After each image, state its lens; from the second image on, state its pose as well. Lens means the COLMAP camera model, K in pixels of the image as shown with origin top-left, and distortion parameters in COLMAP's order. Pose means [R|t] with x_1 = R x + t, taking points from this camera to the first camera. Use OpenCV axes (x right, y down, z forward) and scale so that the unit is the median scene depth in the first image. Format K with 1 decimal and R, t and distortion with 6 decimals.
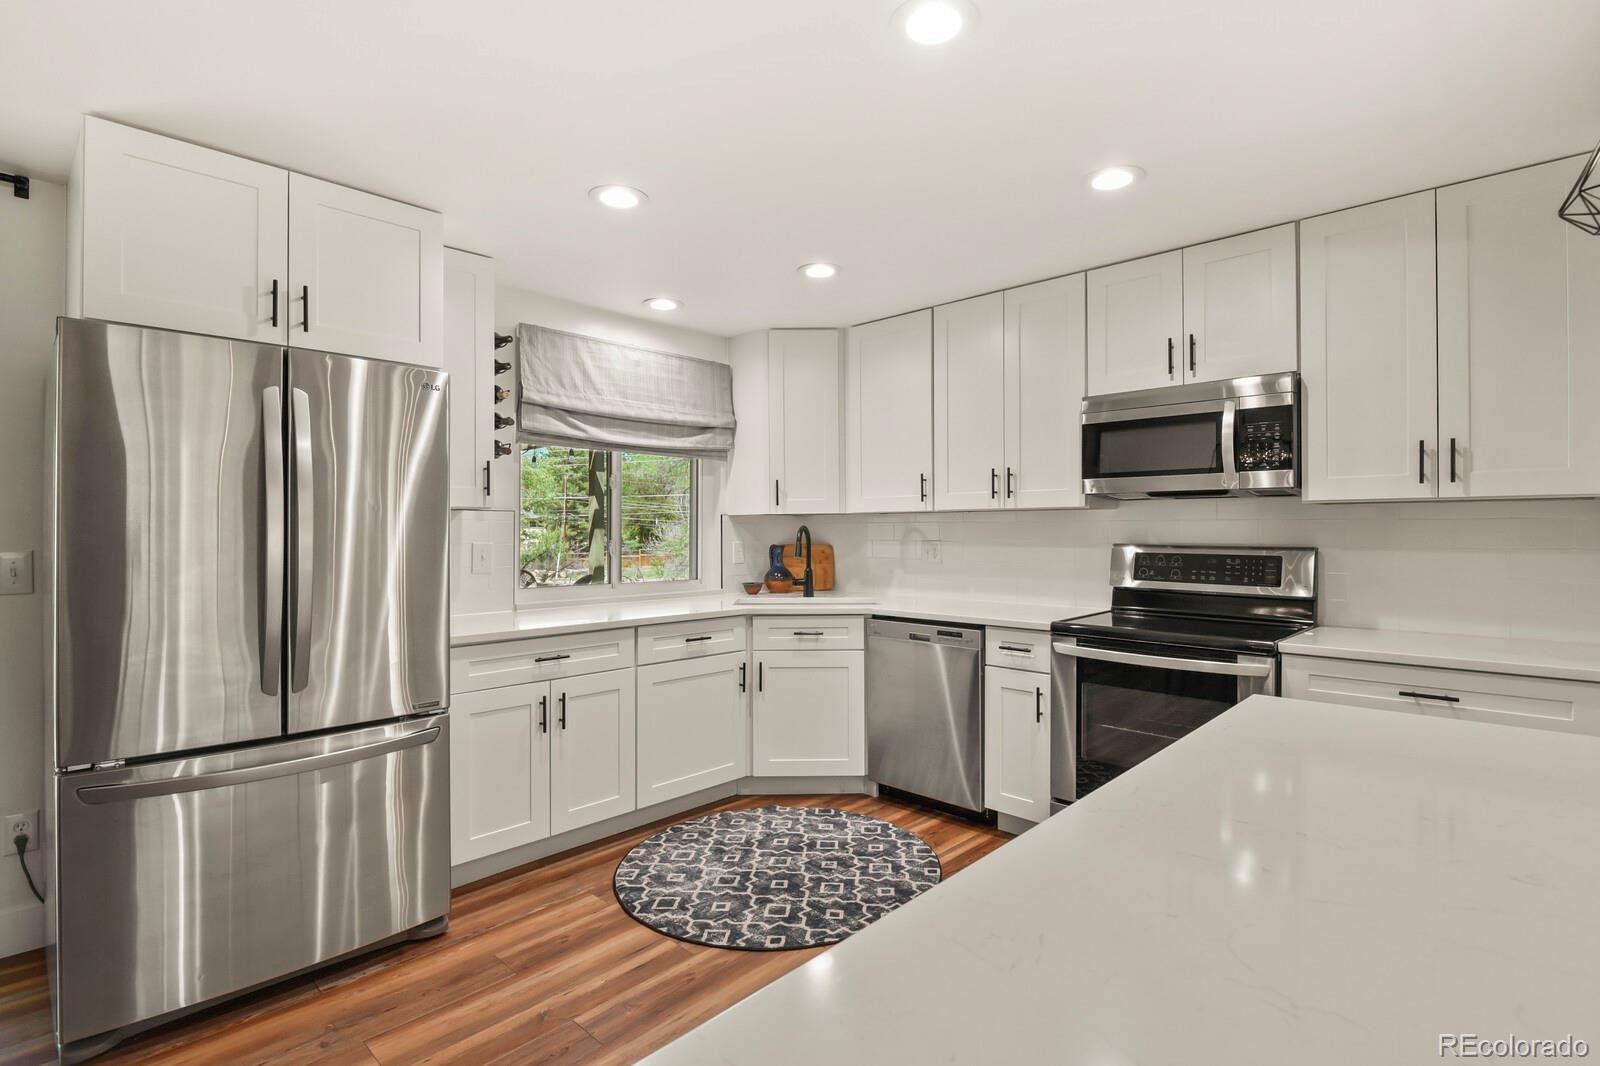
lens RADIAL K [[775.8, 0, 816.9], [0, 775.8, 531.9], [0, 0, 1]] dist [-0.004441, -0.000412]
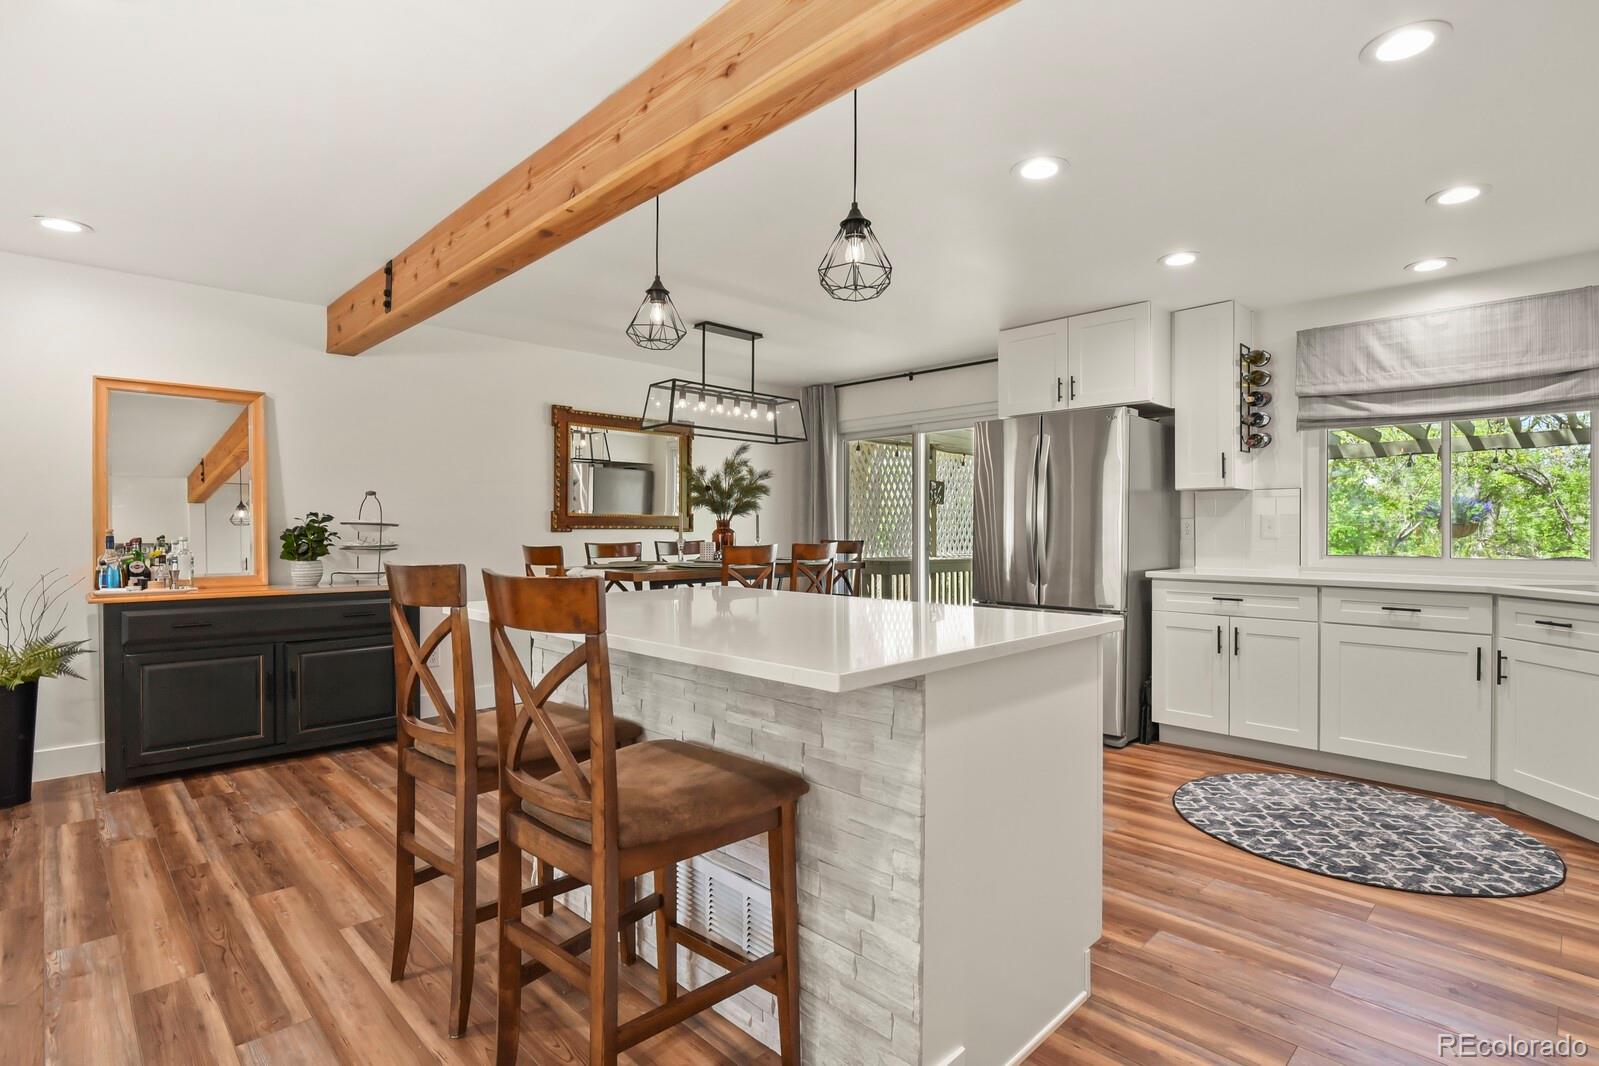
lens RADIAL K [[785.7, 0, 799.6], [0, 785.7, 527.3], [0, 0, 1]] dist [-0.003152, -0.000989]
pose [[-0.042224, 0.000041, -0.999108, 0.965770], [-0.002372, 0.999997, 0.000141, 0.039915], [0.999105, 0.002376, -0.042224, 0.311517]]
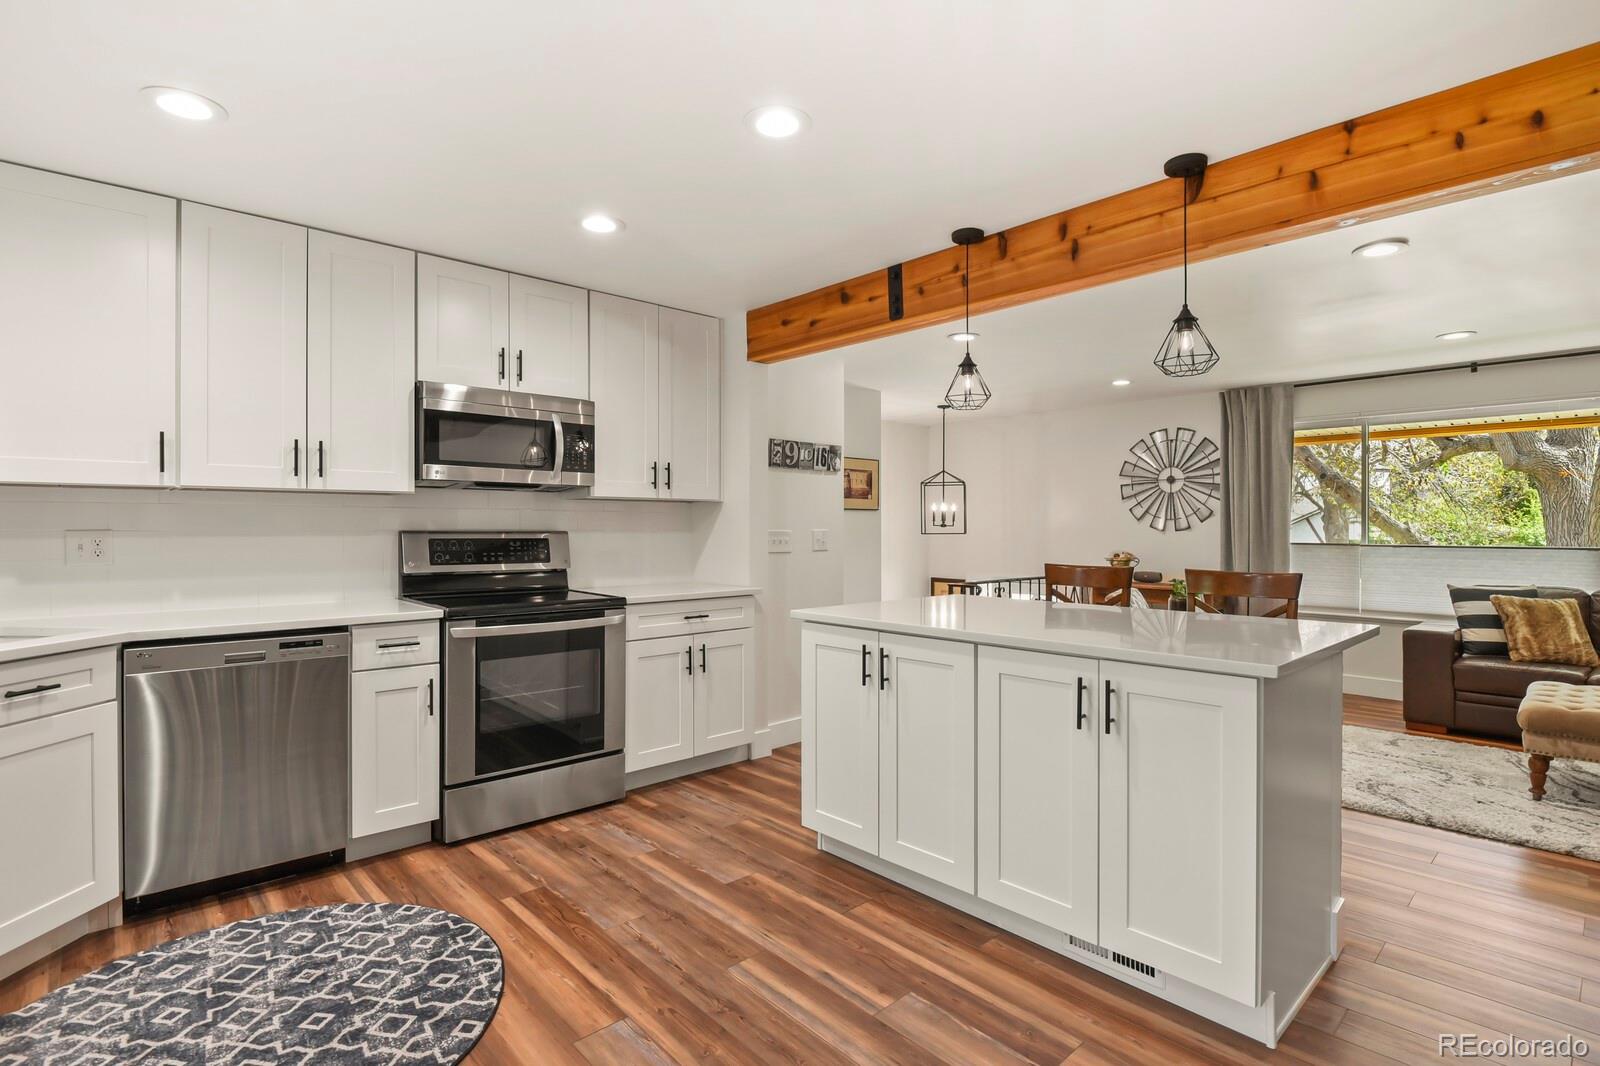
lens RADIAL K [[786.2, 0, 800.1], [0, 786.2, 527.3], [0, 0, 1]] dist [-0.003152, -0.000989]
pose [[0.075324, 0.000215, 0.997159, -0.639709], [-0.001386, 0.999999, -0.000111, 0.012098], [-0.997158, -0.001374, 0.075324, 0.465113]]
